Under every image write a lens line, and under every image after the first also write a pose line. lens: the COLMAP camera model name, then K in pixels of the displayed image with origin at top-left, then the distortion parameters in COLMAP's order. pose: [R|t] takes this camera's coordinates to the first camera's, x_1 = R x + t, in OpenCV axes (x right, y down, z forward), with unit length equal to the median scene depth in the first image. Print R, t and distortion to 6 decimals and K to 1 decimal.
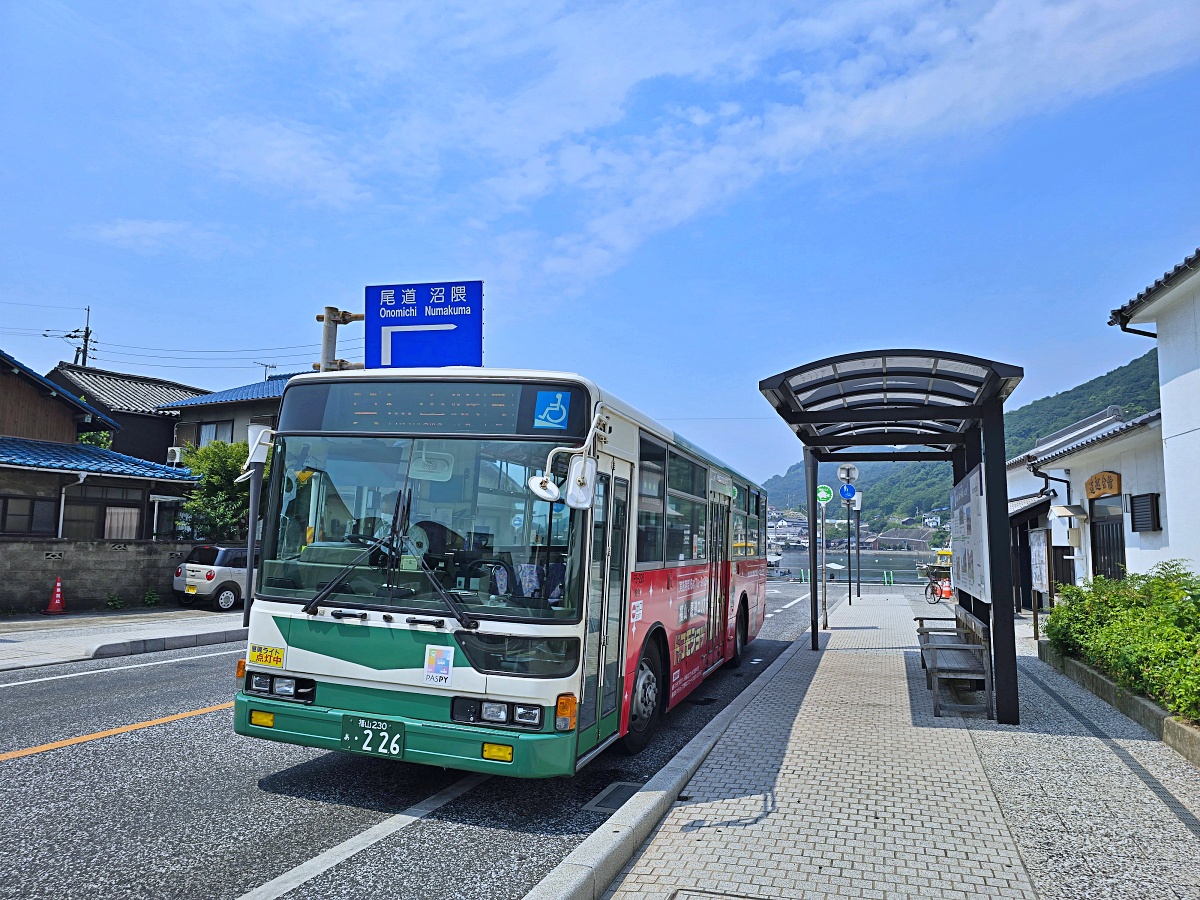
lens RADIAL K [[824.6, 0, 600.0], [0, 824.6, 450.0], [0, 0, 1]] dist [0.009326, 0.000639]
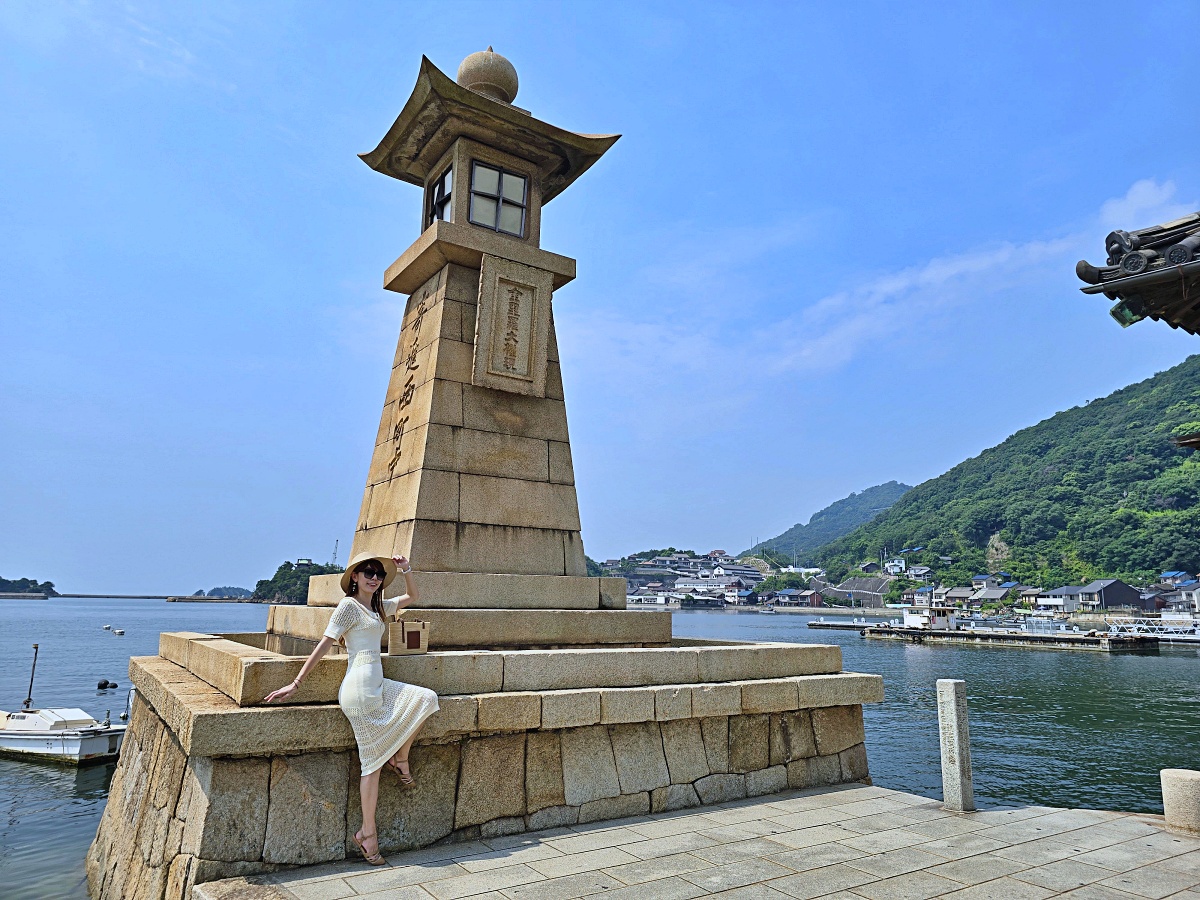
lens RADIAL K [[790.6, 0, 600.0], [0, 790.6, 450.0], [0, 0, 1]] dist [-0.005927, -0.005756]
pose [[0.995542, -0.010860, -0.093690, 0.215197], [0.003719, 0.997096, -0.076060, 0.037640], [0.094244, 0.075372, 0.992692, 0.297248]]
